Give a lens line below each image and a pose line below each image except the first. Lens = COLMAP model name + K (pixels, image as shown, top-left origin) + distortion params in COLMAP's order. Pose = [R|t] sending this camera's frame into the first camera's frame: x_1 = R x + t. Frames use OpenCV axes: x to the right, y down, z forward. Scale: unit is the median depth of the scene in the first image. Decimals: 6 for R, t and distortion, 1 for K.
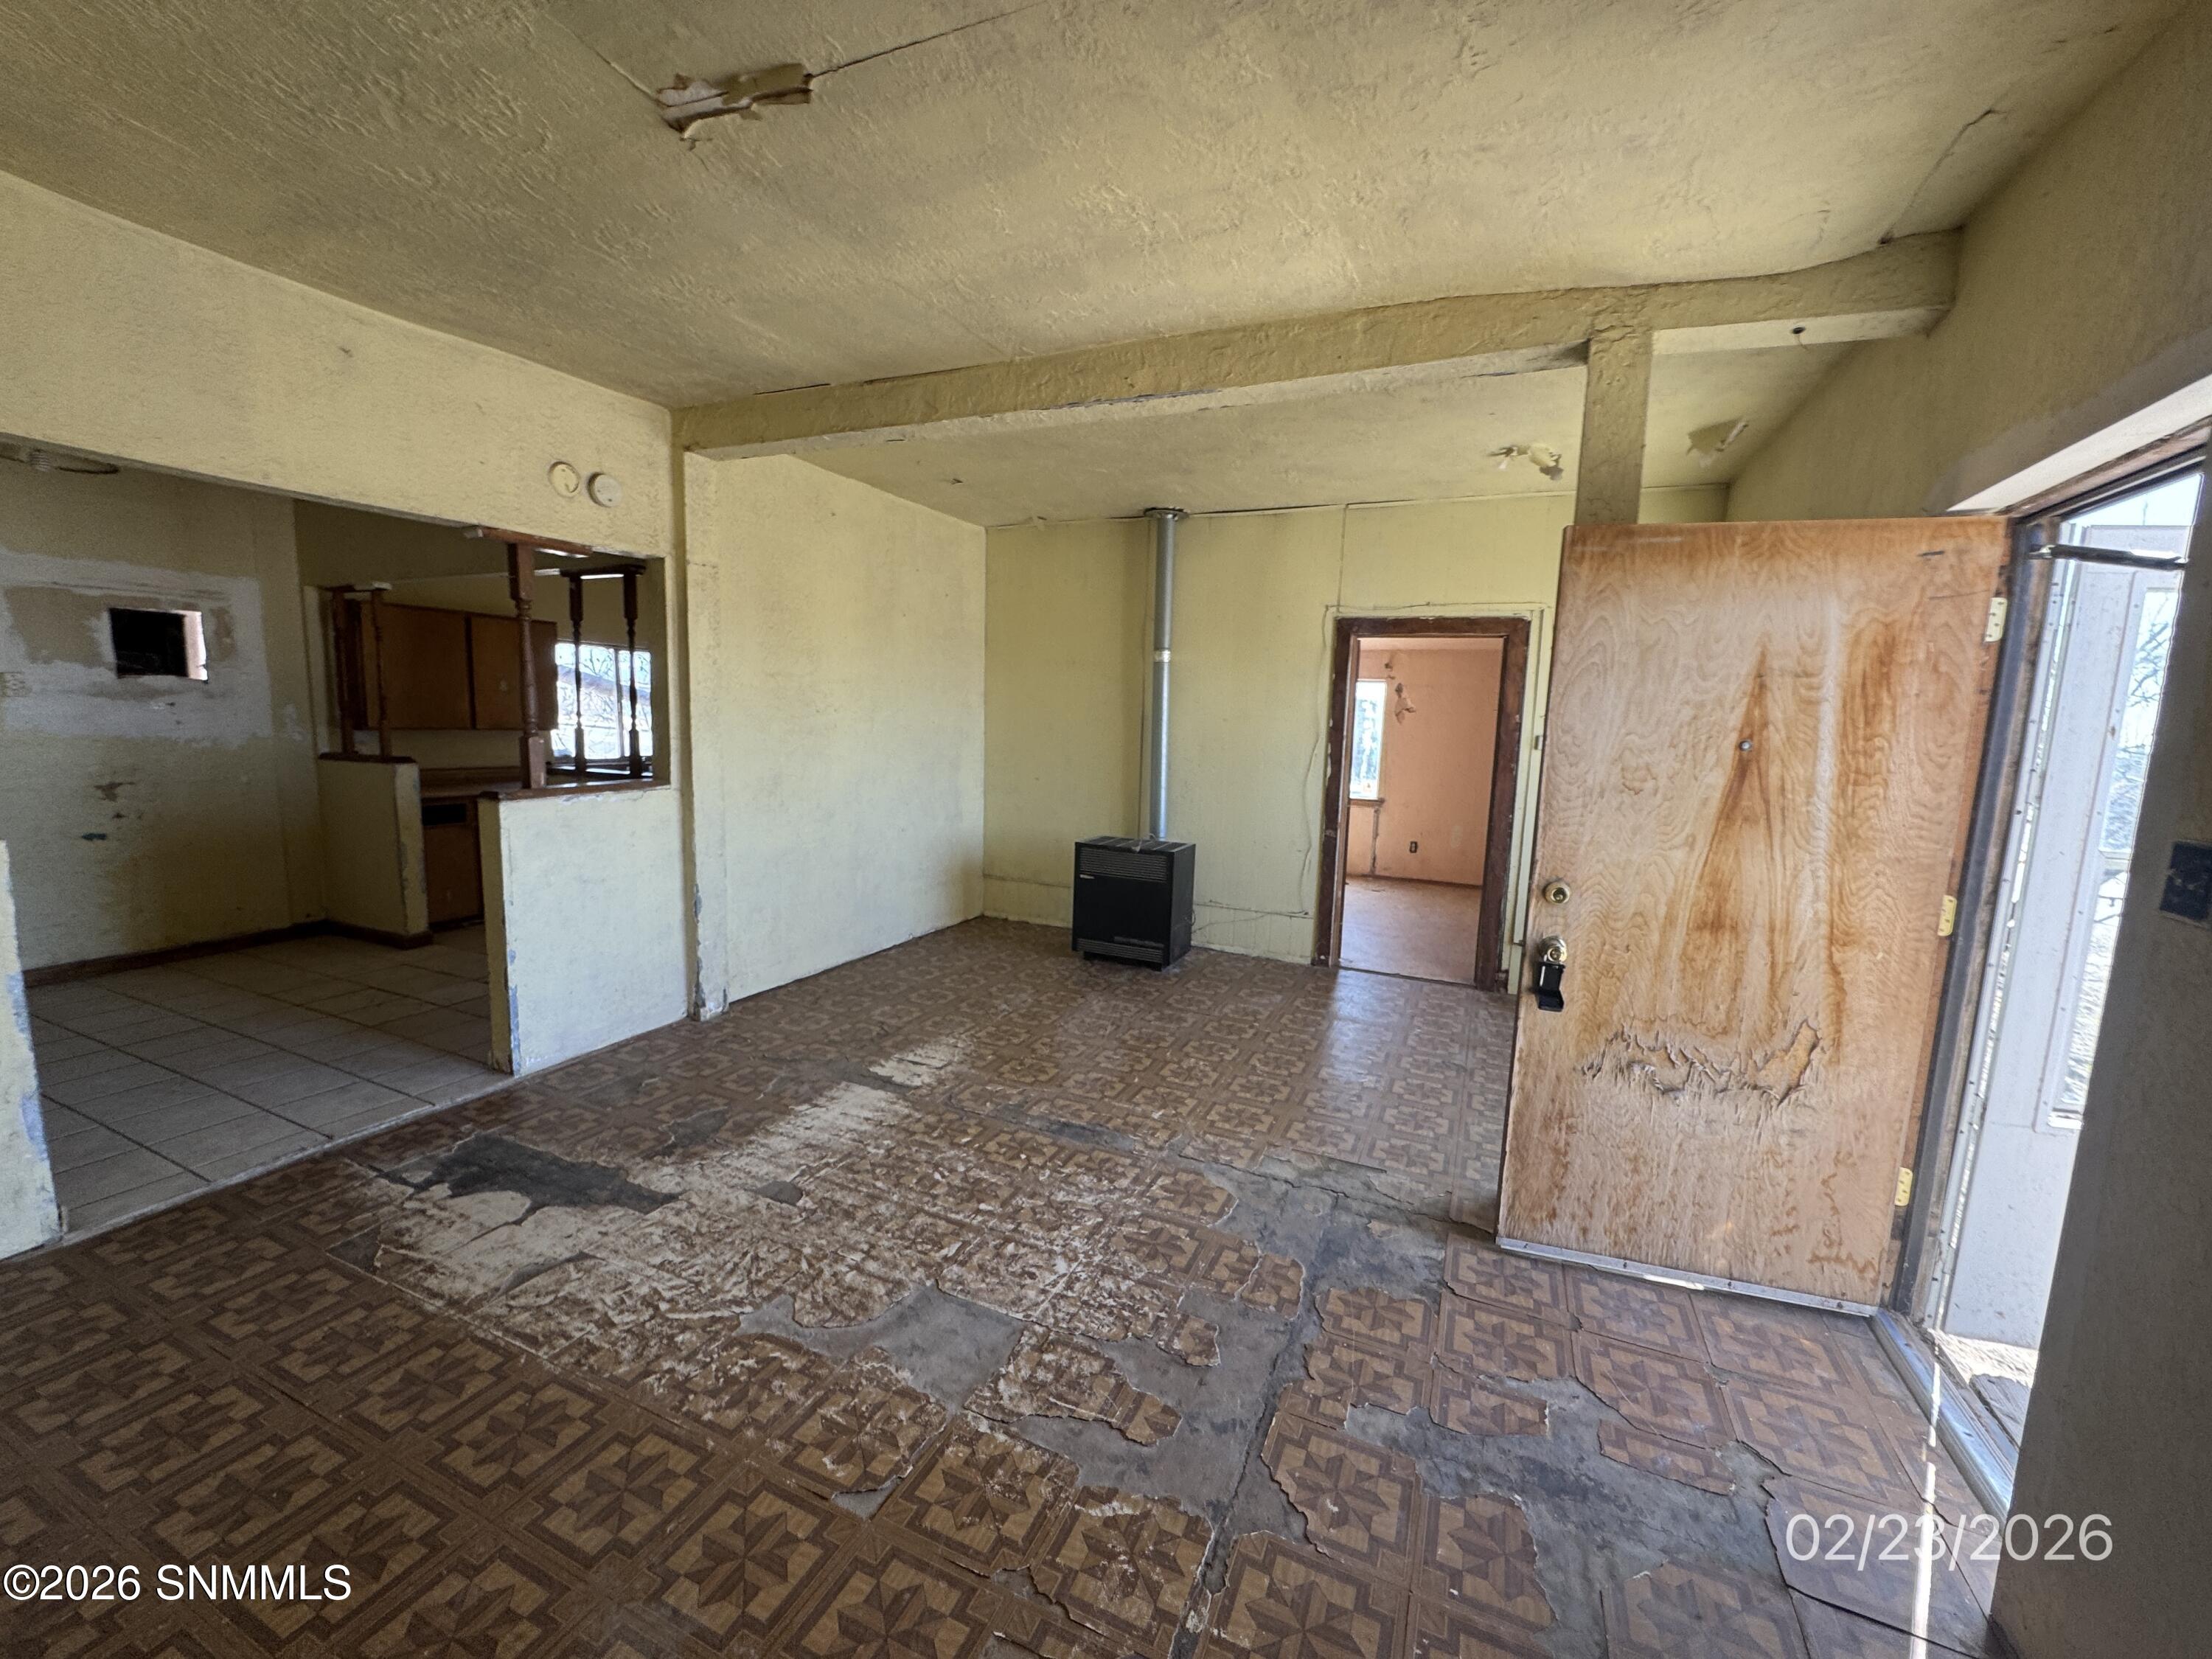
lens RADIAL K [[881.1, 0, 1105.9], [0, 881.1, 835.3], [0, 0, 1]] dist [-0.005464, -0.000154]
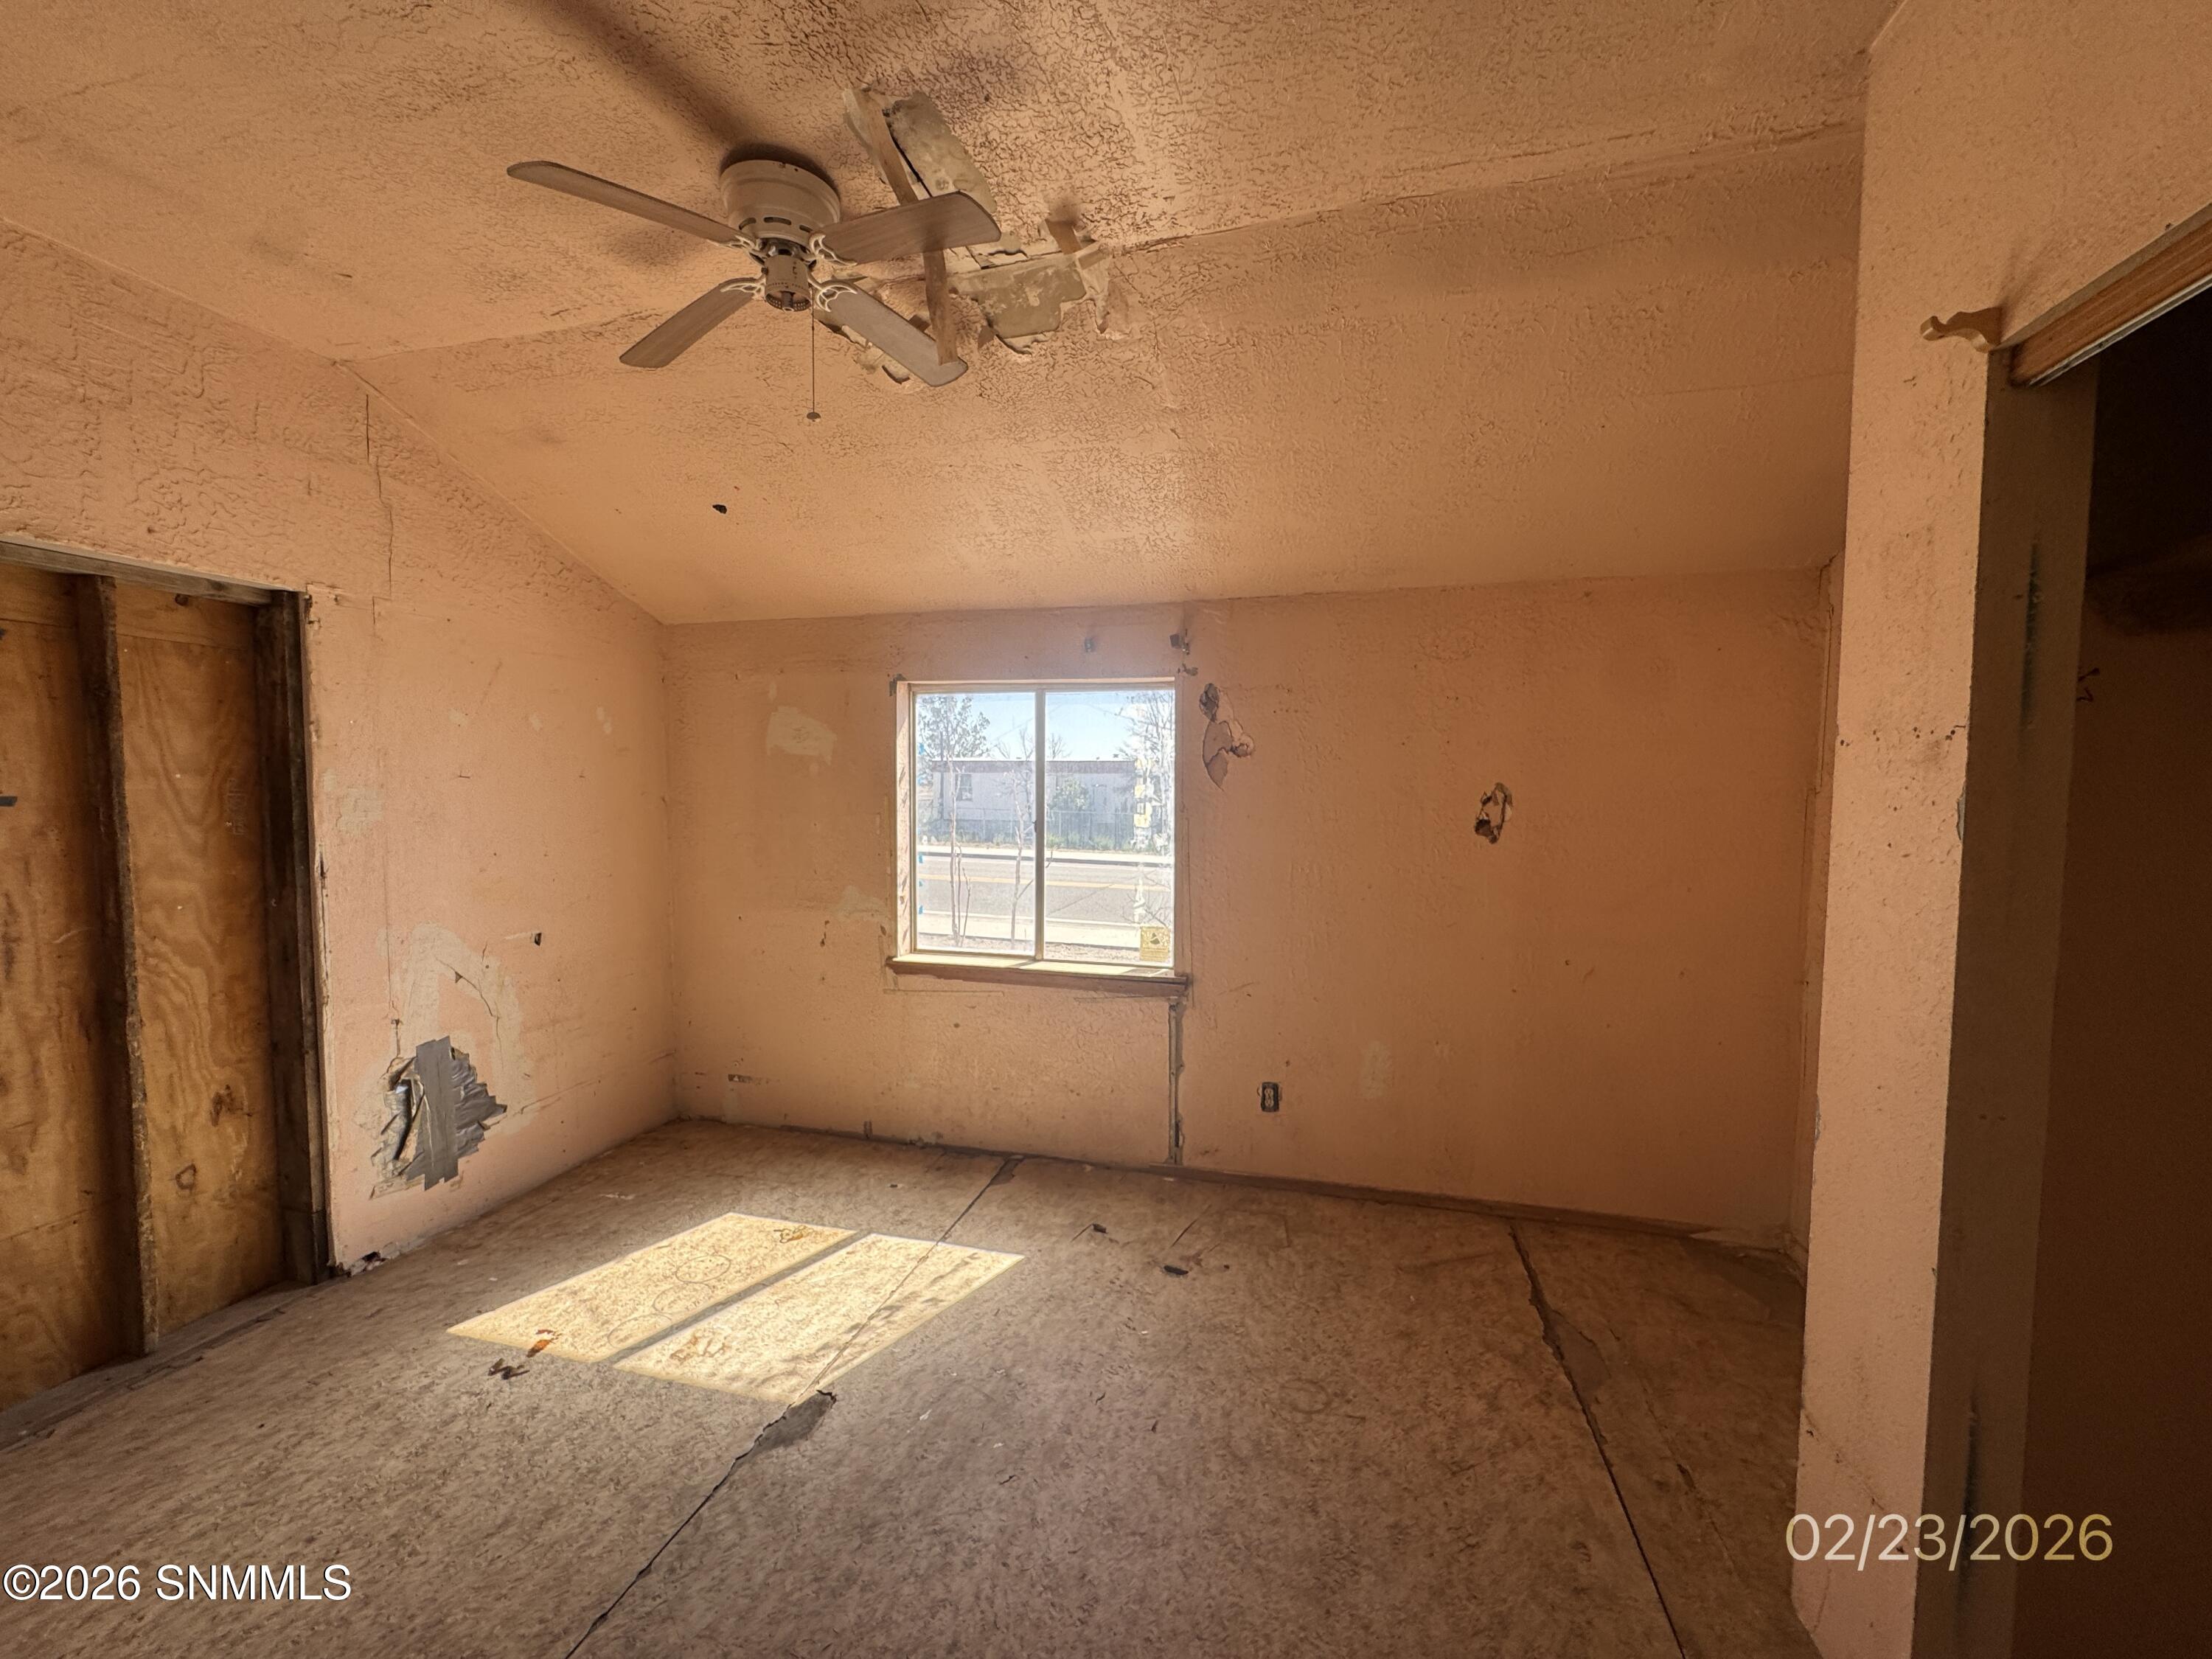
lens RADIAL K [[881.1, 0, 1104.3], [0, 881.1, 828.1], [0, 0, 1]] dist [-0.005464, -0.000154]
pose [[0.986506, -0.035608, 0.159807, 0.215917], [0.047175, 0.996488, -0.069182, -0.081641], [-0.156782, 0.075787, 0.984721, 0.609104]]
